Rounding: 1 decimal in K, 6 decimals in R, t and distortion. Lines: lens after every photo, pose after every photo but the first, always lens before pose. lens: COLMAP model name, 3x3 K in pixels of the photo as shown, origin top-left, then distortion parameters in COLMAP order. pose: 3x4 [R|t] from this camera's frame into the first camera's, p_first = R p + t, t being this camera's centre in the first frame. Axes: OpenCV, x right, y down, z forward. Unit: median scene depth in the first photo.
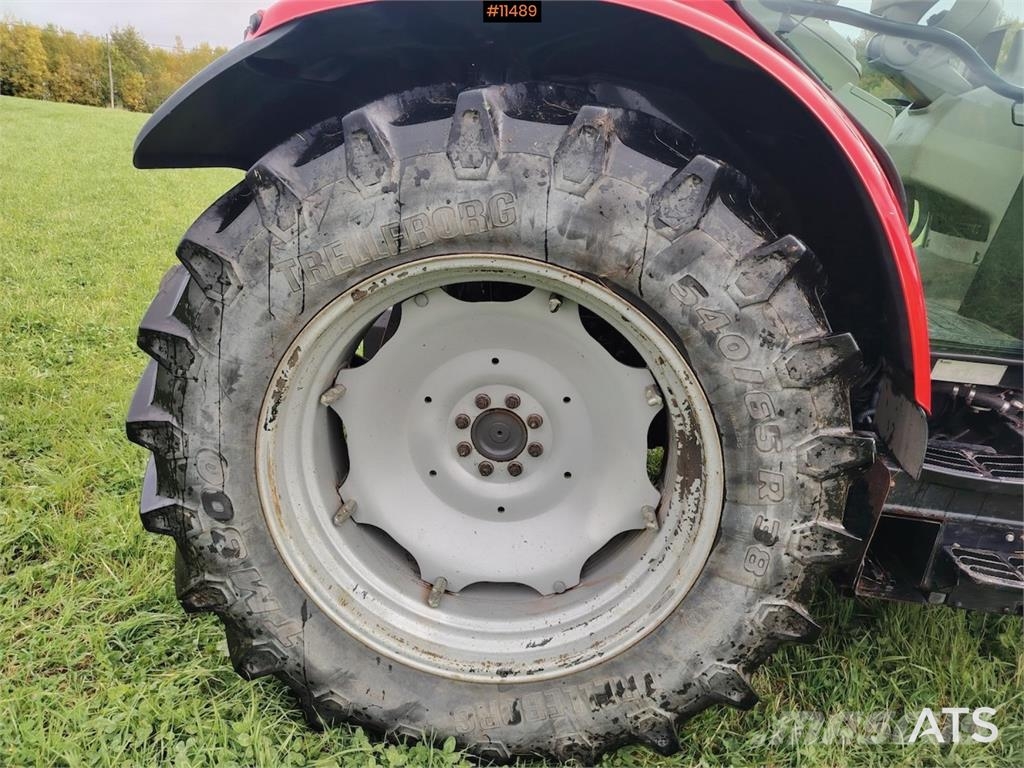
lens RADIAL K [[700.2, 0, 511.5], [0, 700.2, 377.6], [0, 0, 1]] dist [0.067589, -0.061012]
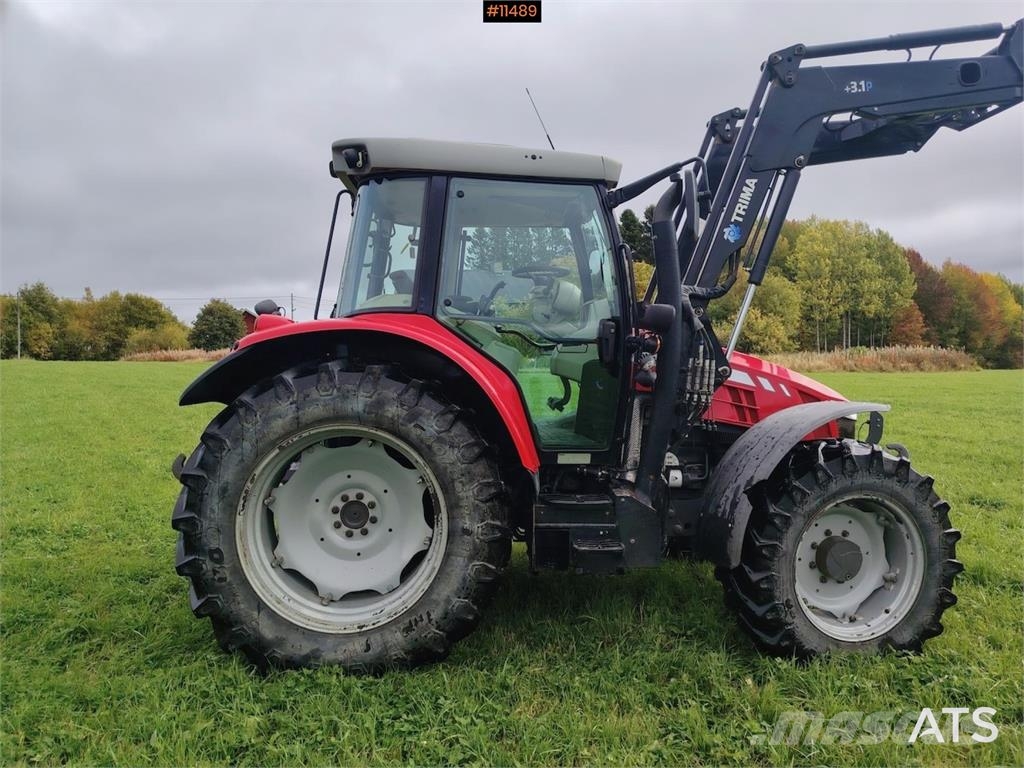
lens RADIAL K [[700.2, 0, 510.2], [0, 700.2, 369.4], [0, 0, 1]] dist [0.067589, -0.061012]
pose [[0.987526, -0.096085, 0.124741, 0.241541], [0.127651, 0.952356, -0.276991, 0.345123], [-0.092183, 0.289459, 0.952741, -1.251485]]
